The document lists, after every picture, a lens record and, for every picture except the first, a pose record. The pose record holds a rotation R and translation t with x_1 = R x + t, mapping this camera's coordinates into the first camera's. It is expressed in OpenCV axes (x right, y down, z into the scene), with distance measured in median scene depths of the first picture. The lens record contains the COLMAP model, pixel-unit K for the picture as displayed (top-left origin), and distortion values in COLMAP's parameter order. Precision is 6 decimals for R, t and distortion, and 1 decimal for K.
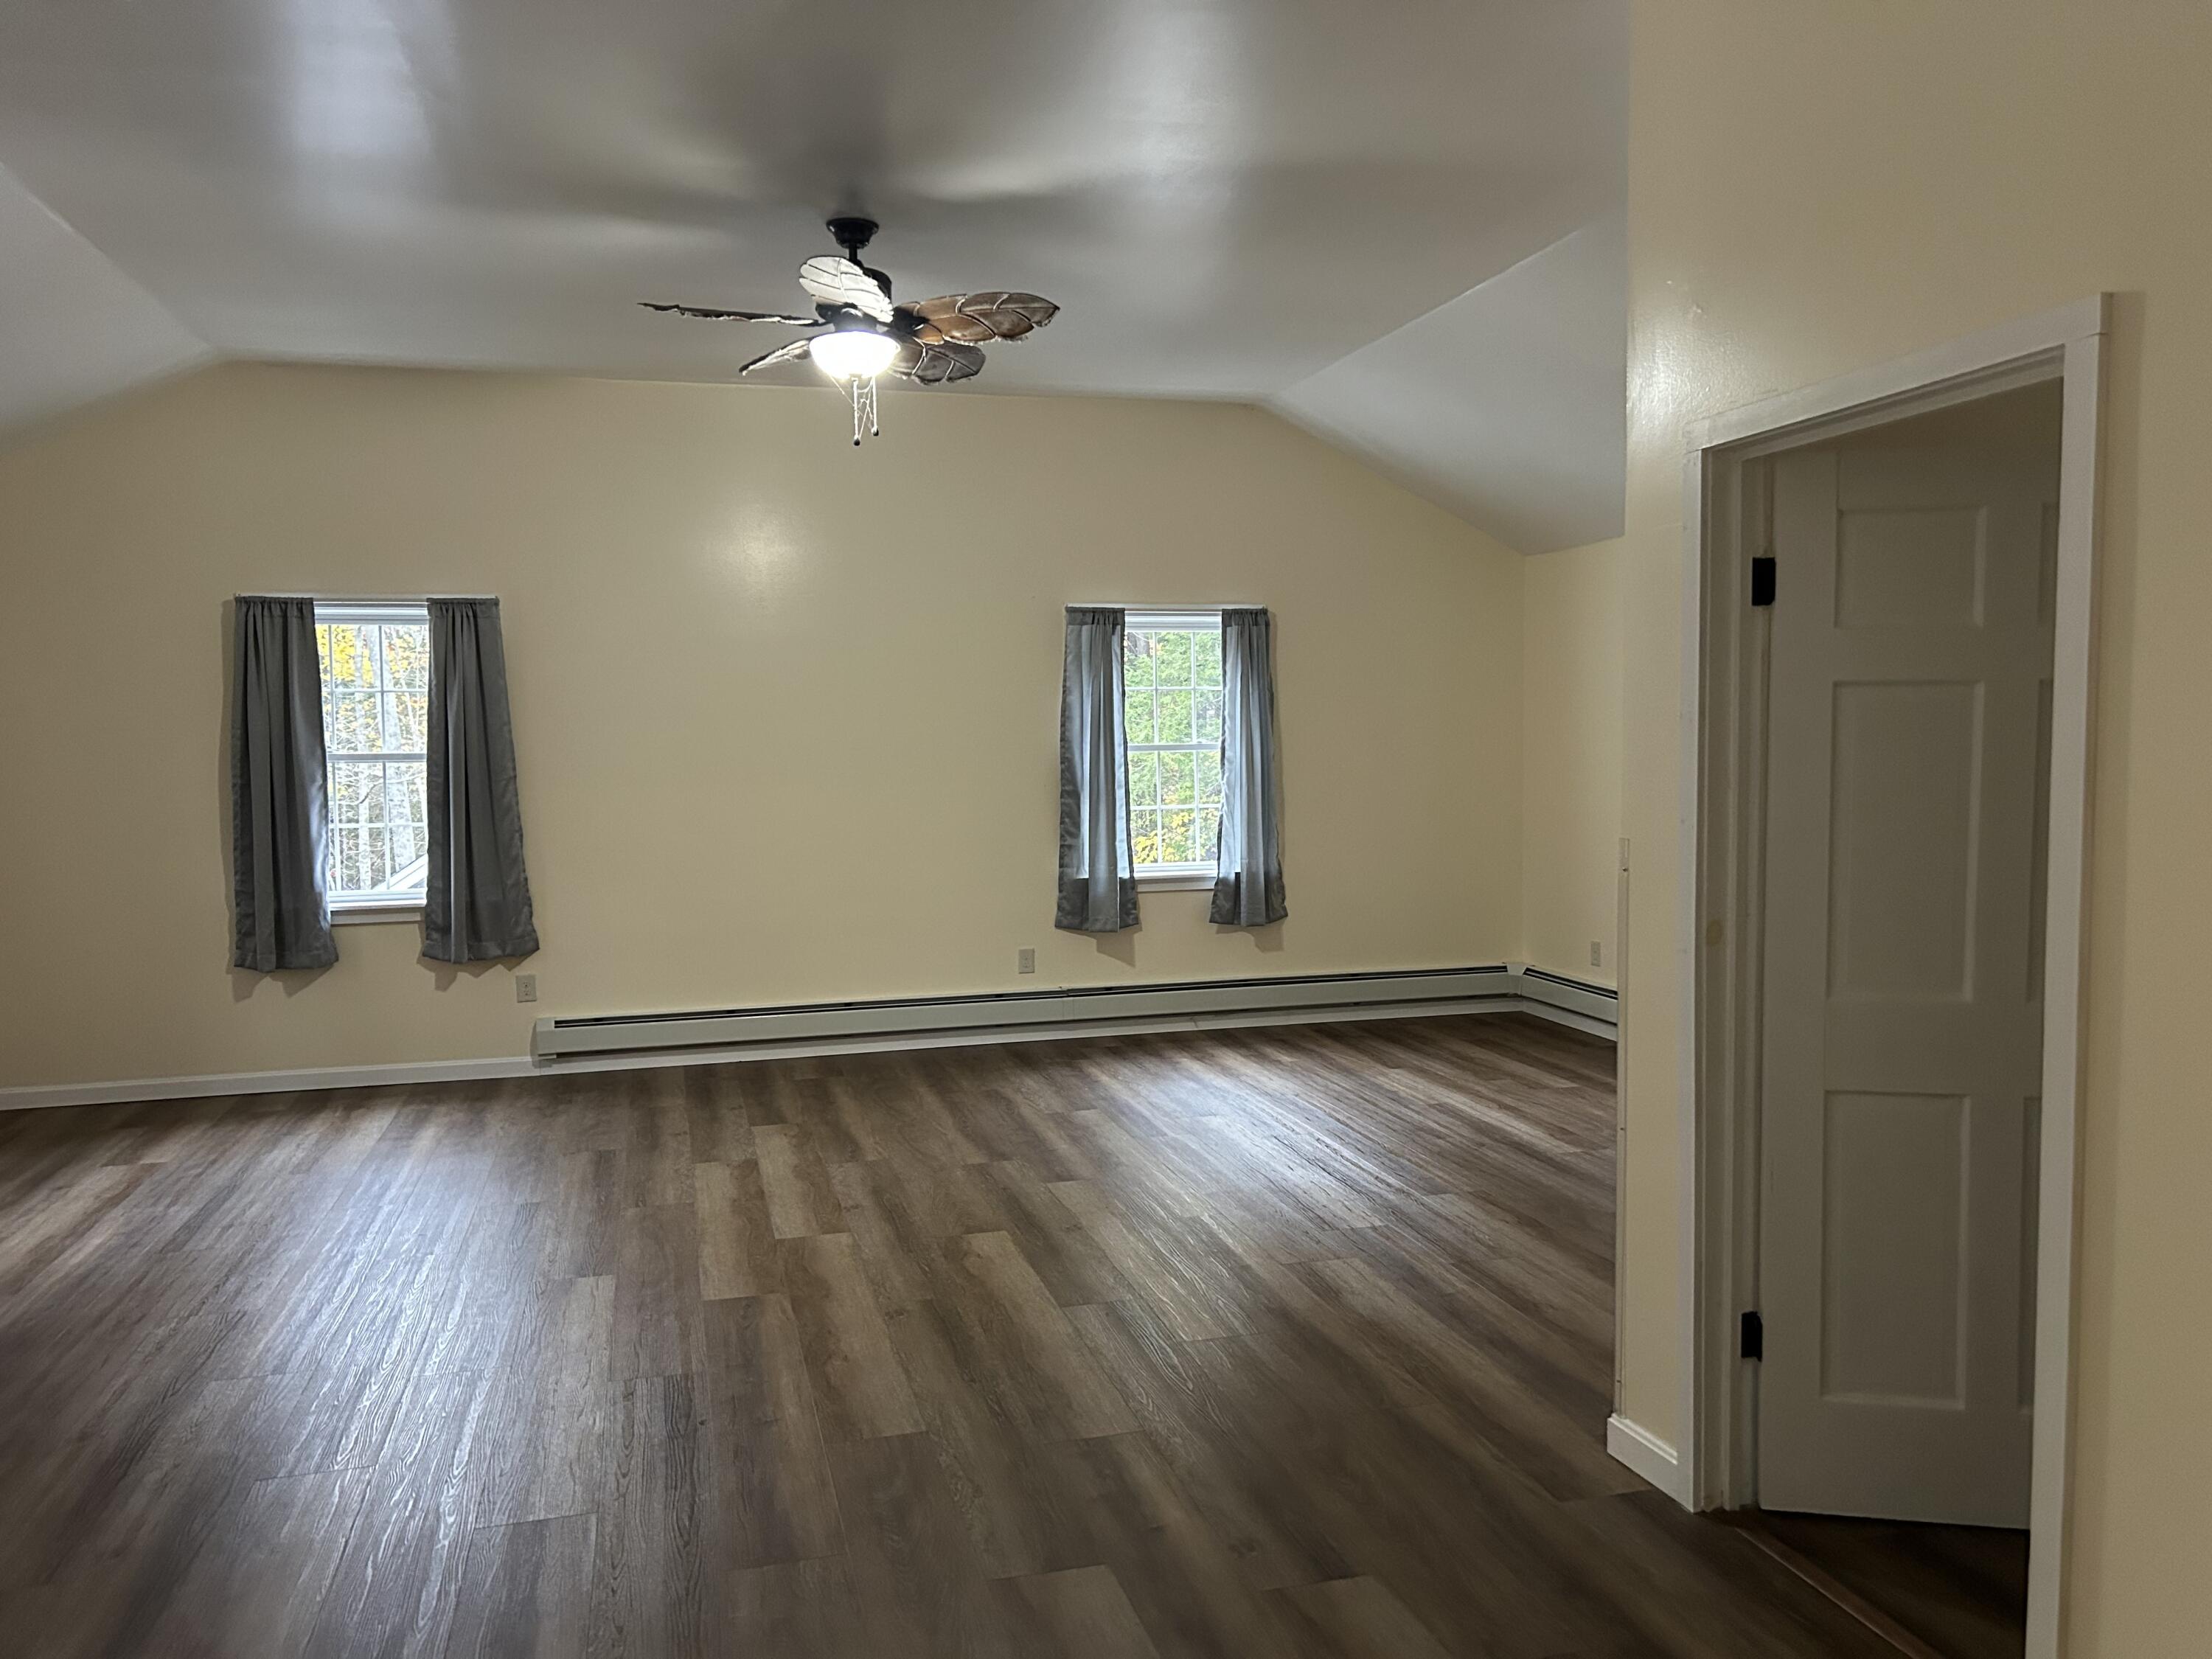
lens RADIAL K [[1649.1, 0, 1104.7], [0, 1649.1, 827.9], [0, 0, 1]] dist [0.053960, -0.070196]
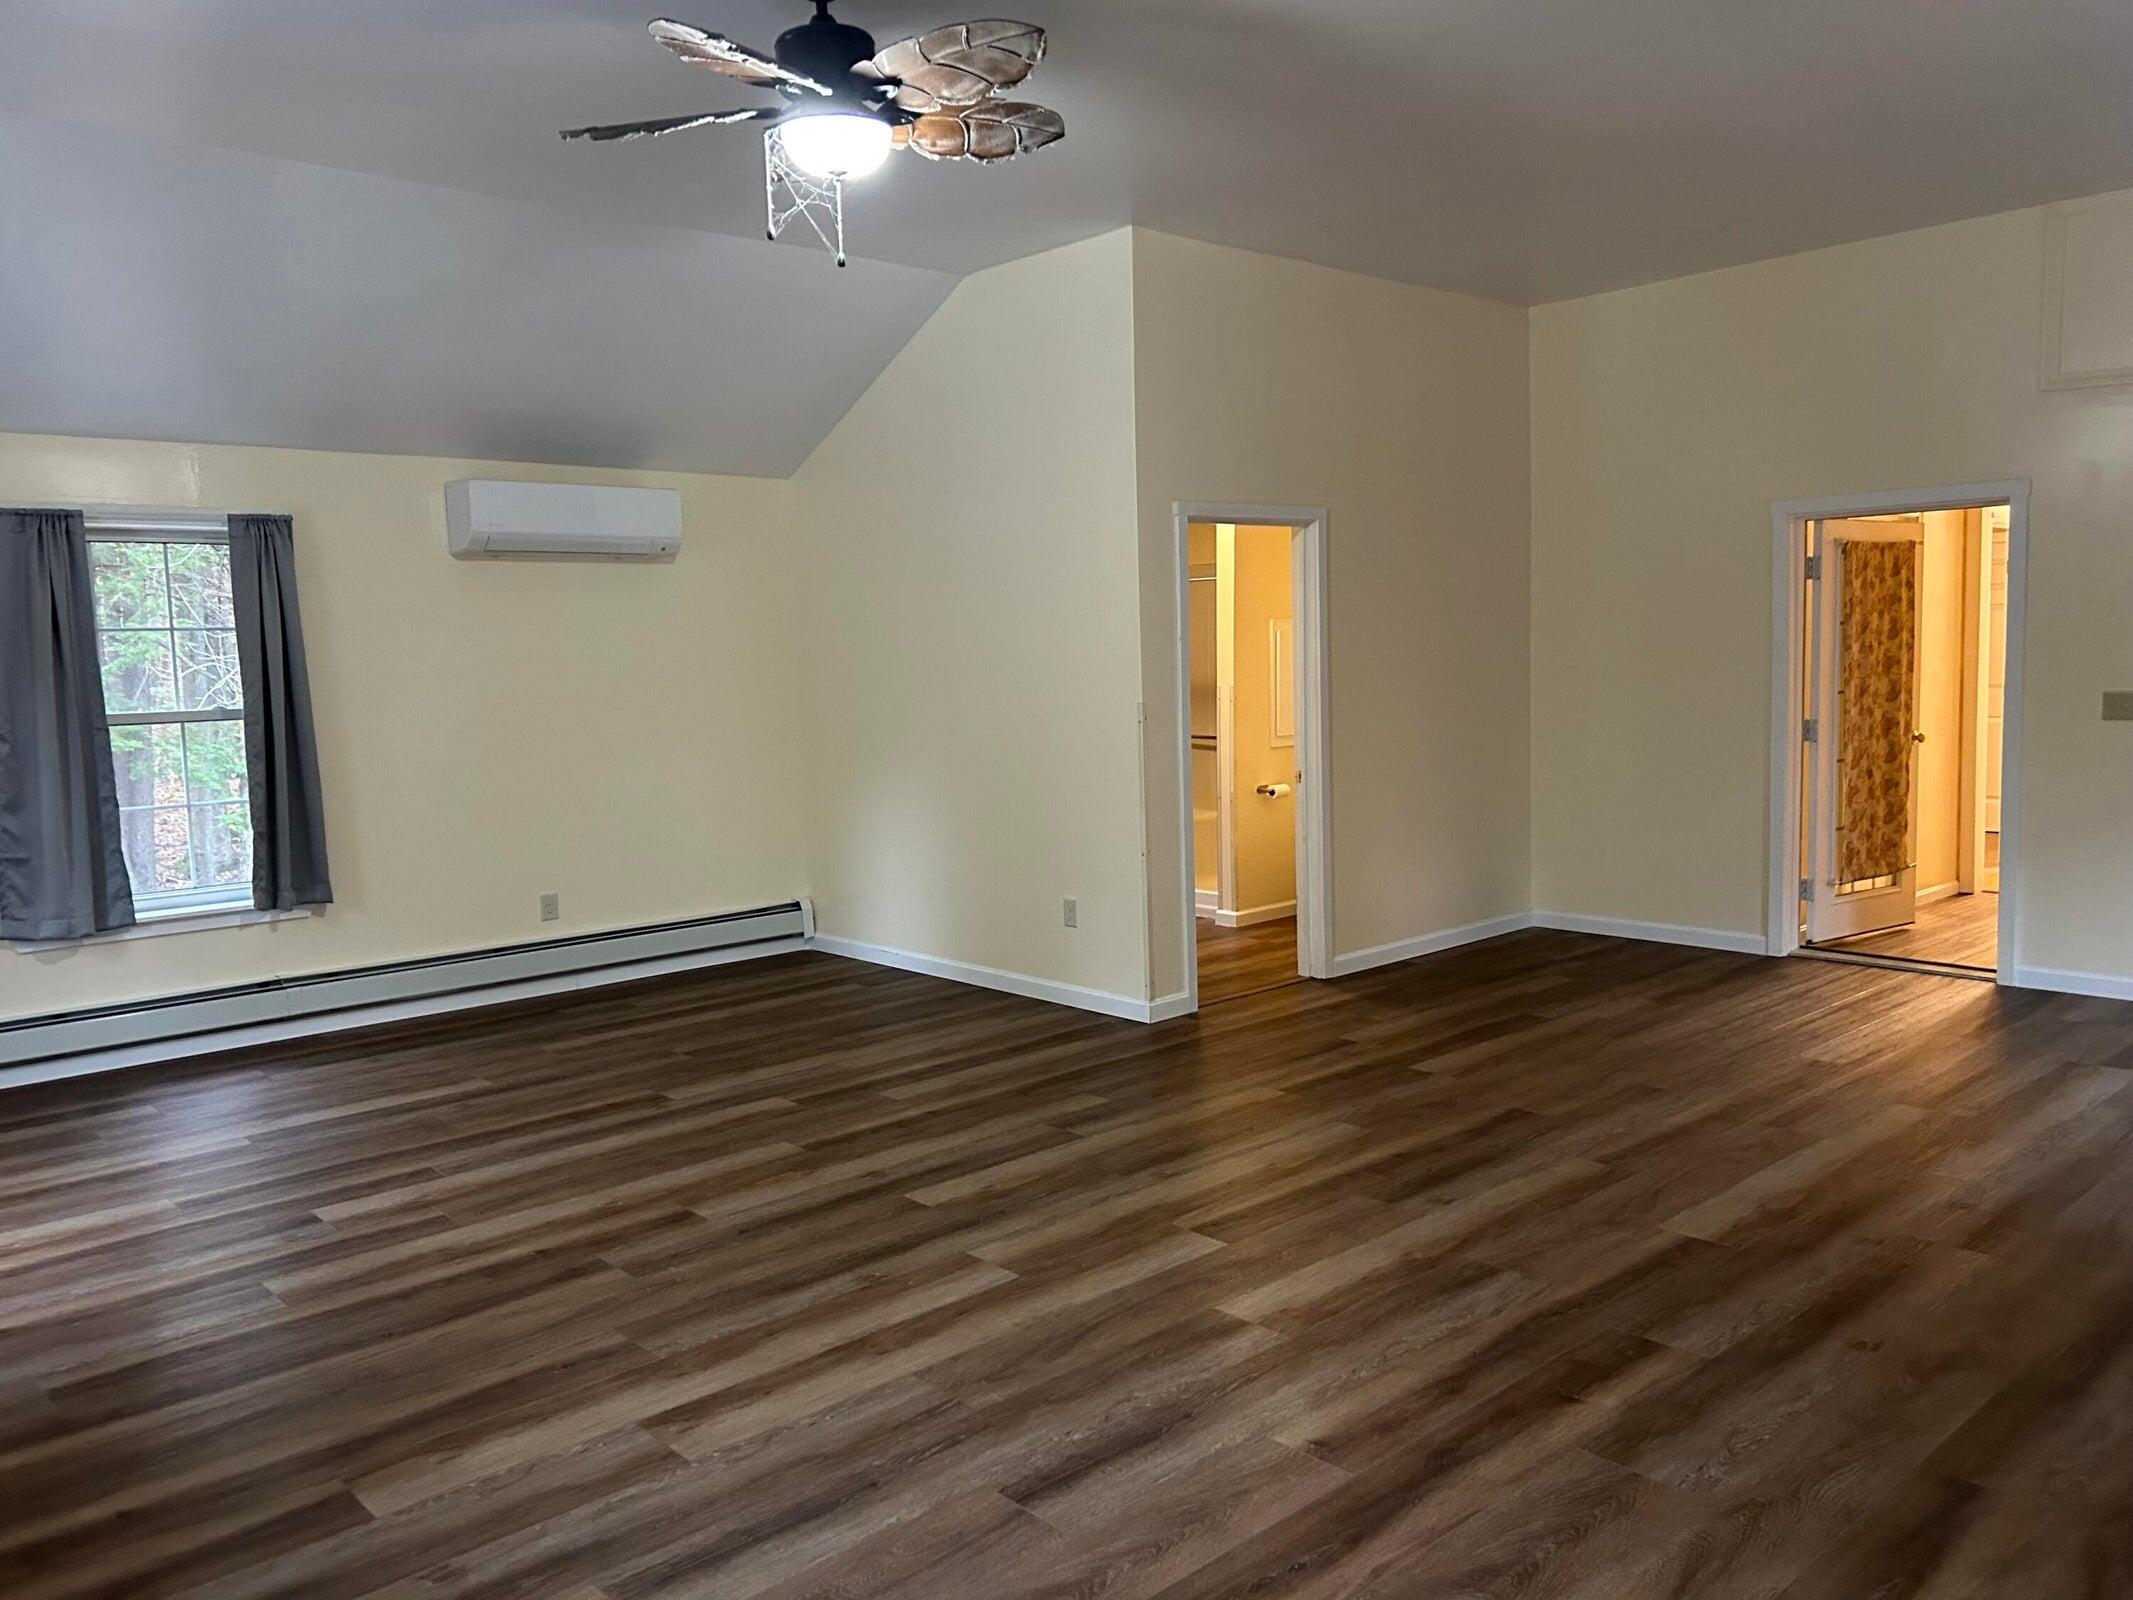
lens RADIAL K [[1590.2, 0, 1064.2], [0, 1590.2, 796.6], [0, 0, 1]] dist [0.053960, -0.070196]
pose [[-0.448289, -0.054870, 0.892203, -0.840903], [0.089248, 0.990379, 0.105751, -0.059485], [-0.889422, 0.127035, -0.439080, 1.224765]]
